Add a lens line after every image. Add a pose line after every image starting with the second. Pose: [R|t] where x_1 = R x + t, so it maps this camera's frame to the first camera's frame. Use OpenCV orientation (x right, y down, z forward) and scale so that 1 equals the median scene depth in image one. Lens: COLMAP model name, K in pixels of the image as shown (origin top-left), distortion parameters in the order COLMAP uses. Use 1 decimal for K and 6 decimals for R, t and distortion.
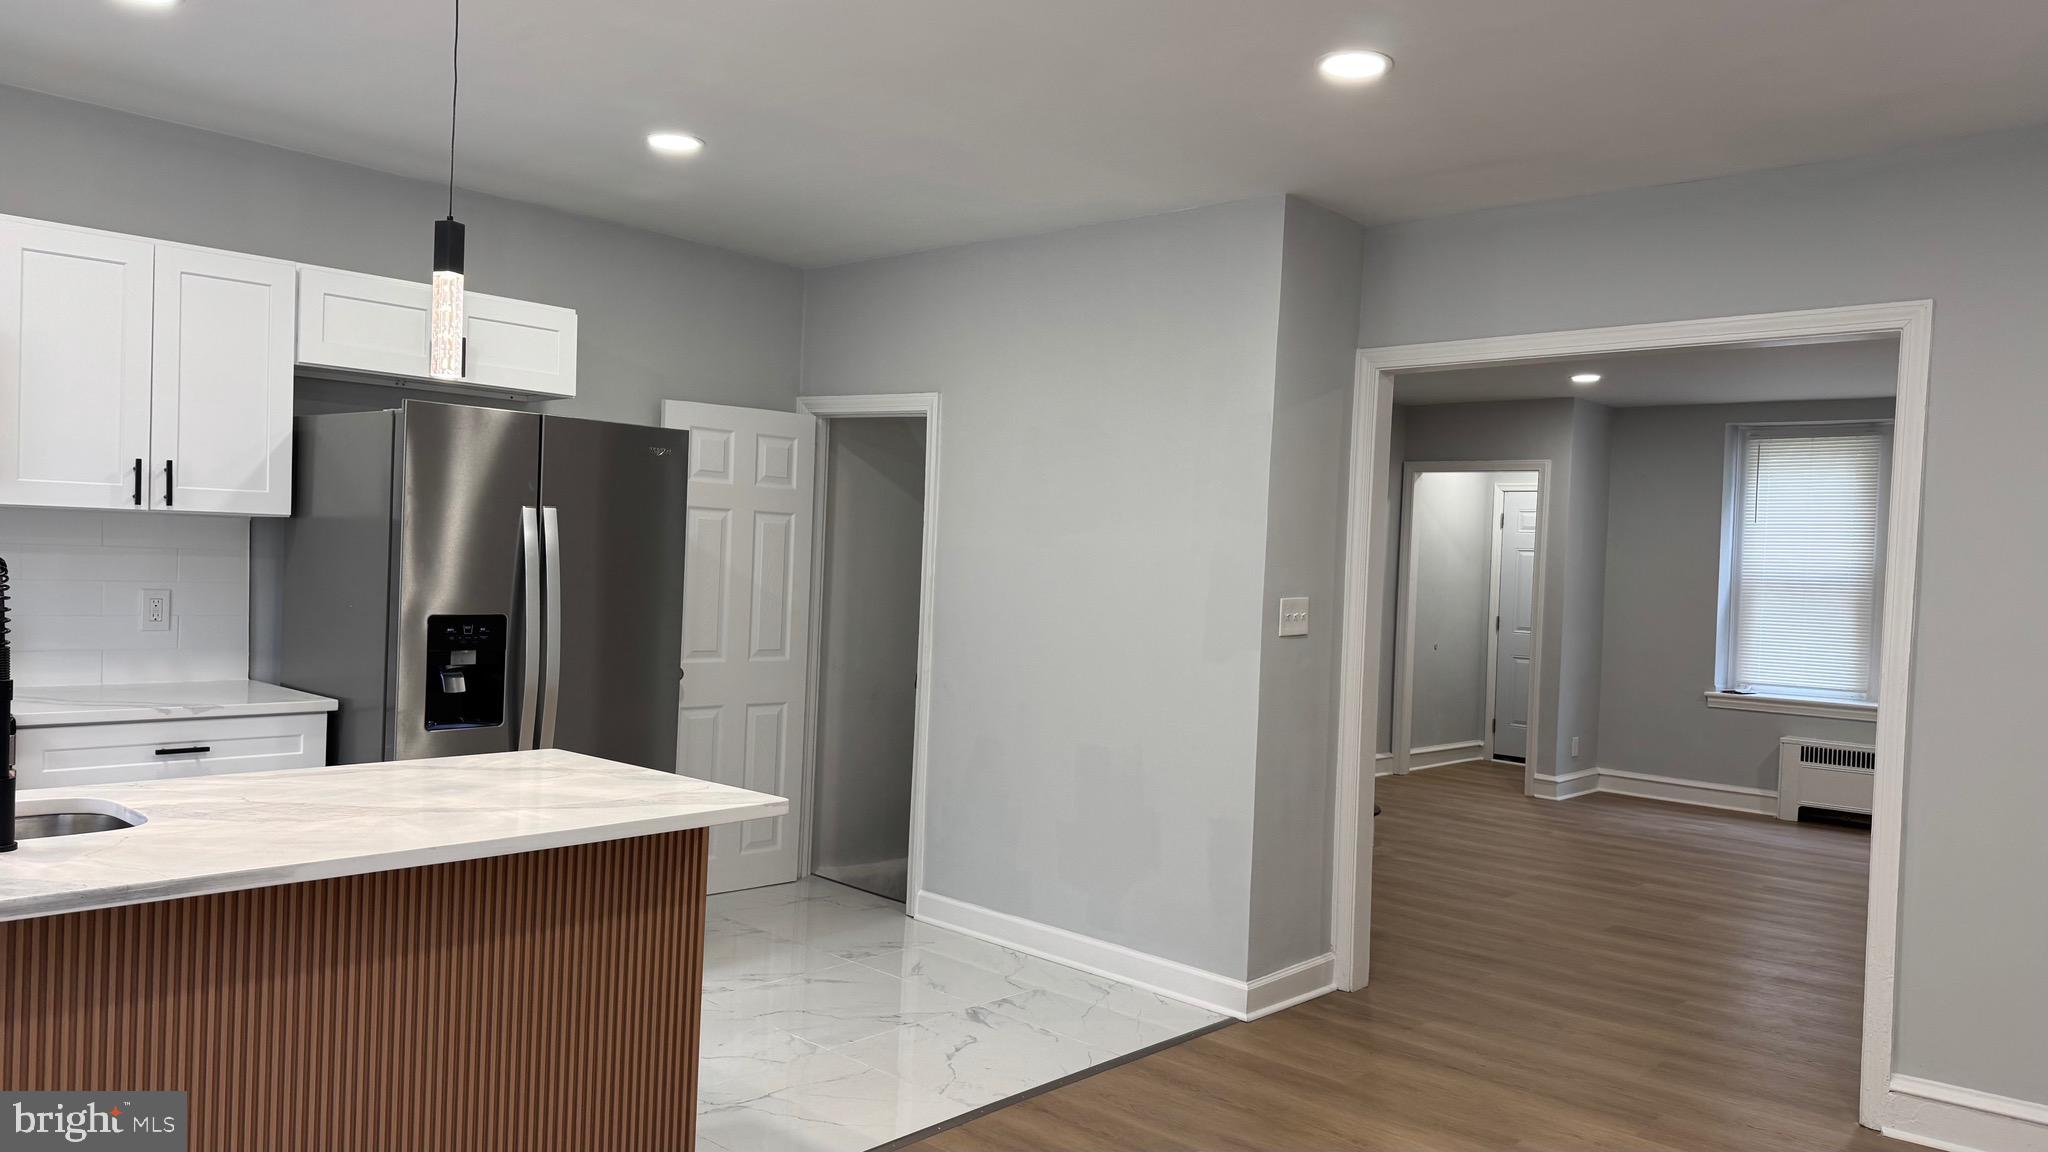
lens RADIAL K [[1410.7, 0, 1042.9], [0, 1410.7, 589.7], [0, 0, 1]] dist [0.240381, -0.423613]
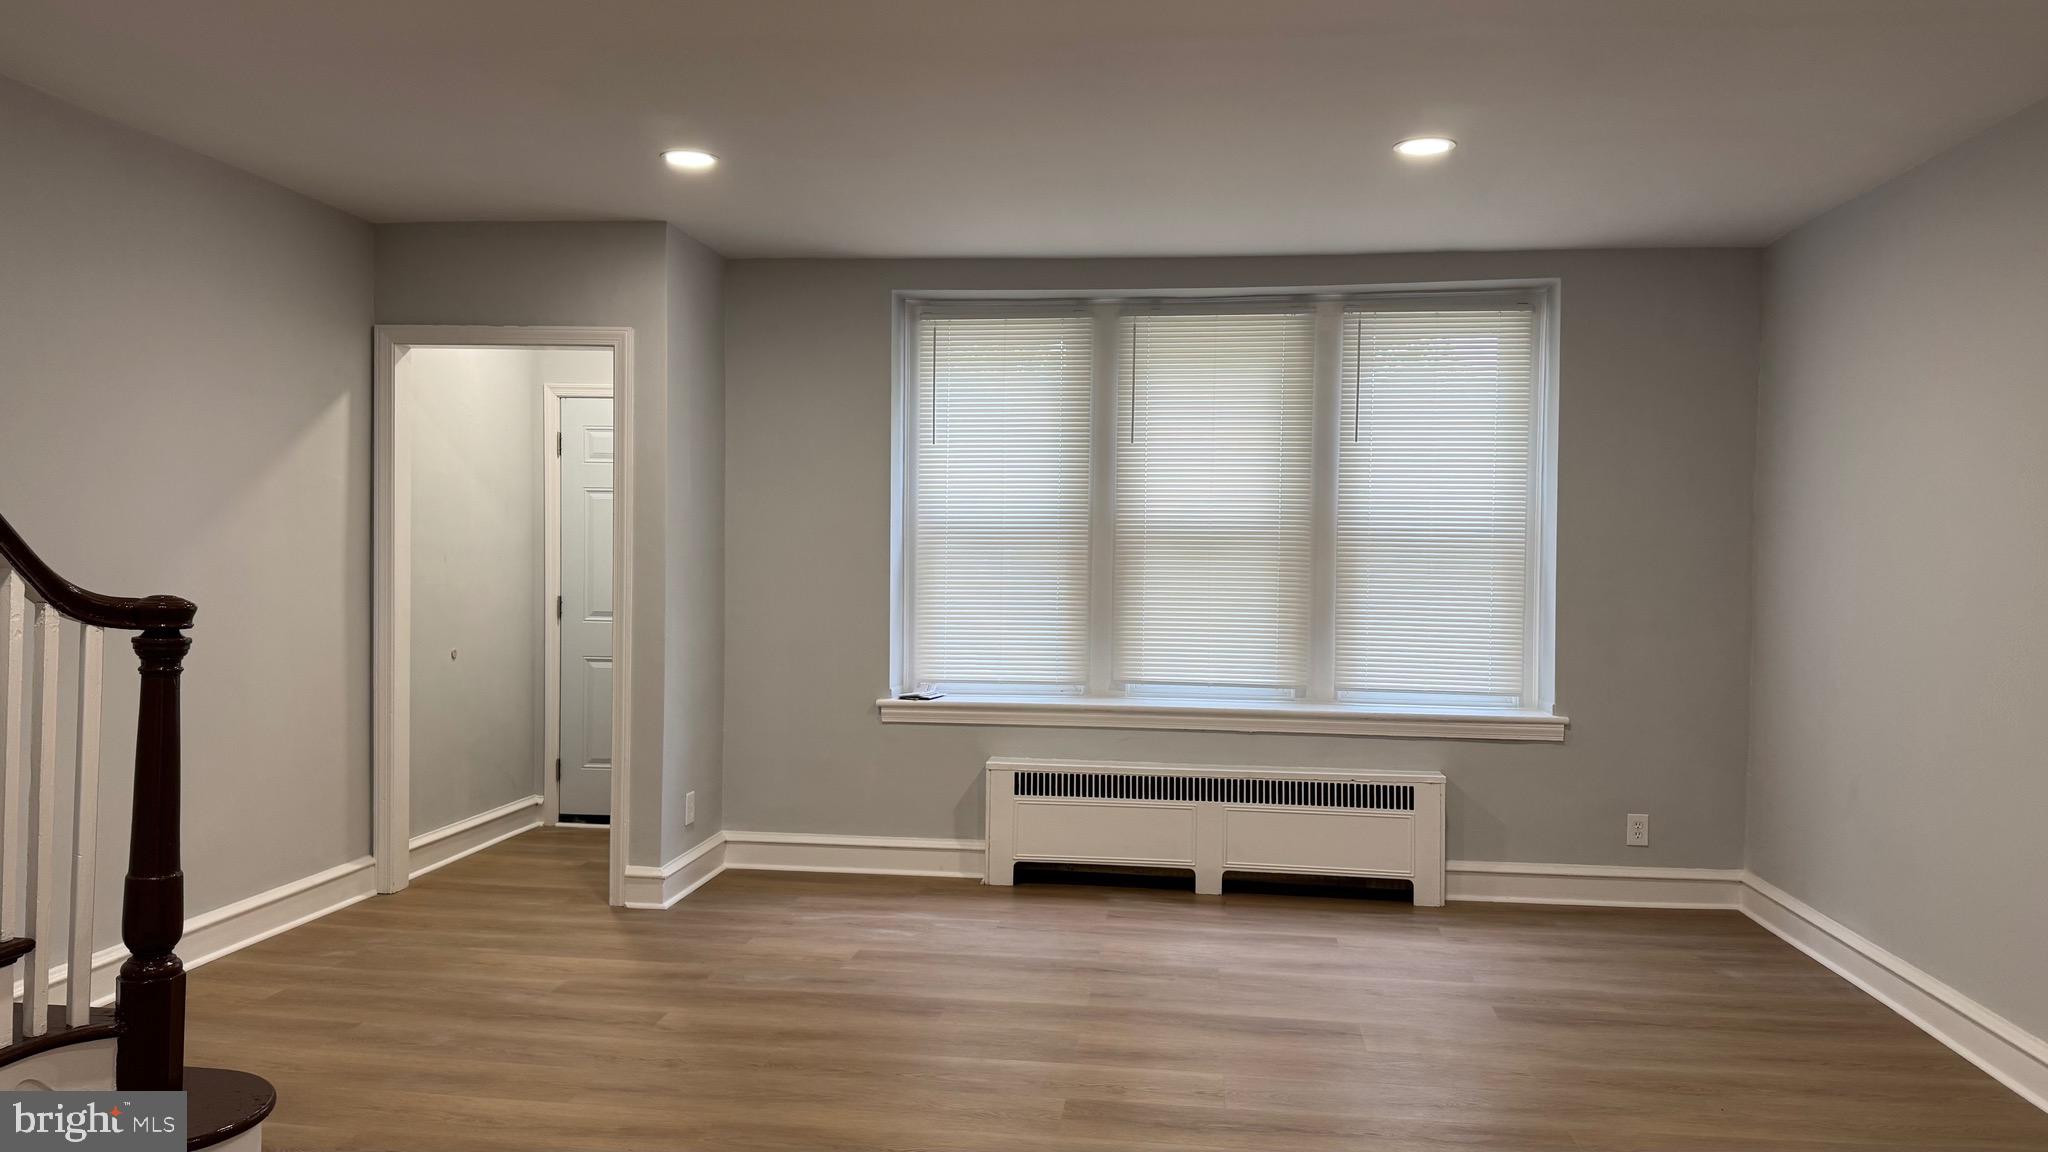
lens RADIAL K [[1410.7, 0, 1042.9], [0, 1410.7, 589.7], [0, 0, 1]] dist [0.240381, -0.423613]
pose [[0.812000, -0.039562, 0.582315, 0.141089], [0.029941, 0.999210, 0.026135, 0.005902], [-0.582889, -0.003787, 0.812543, 0.425512]]
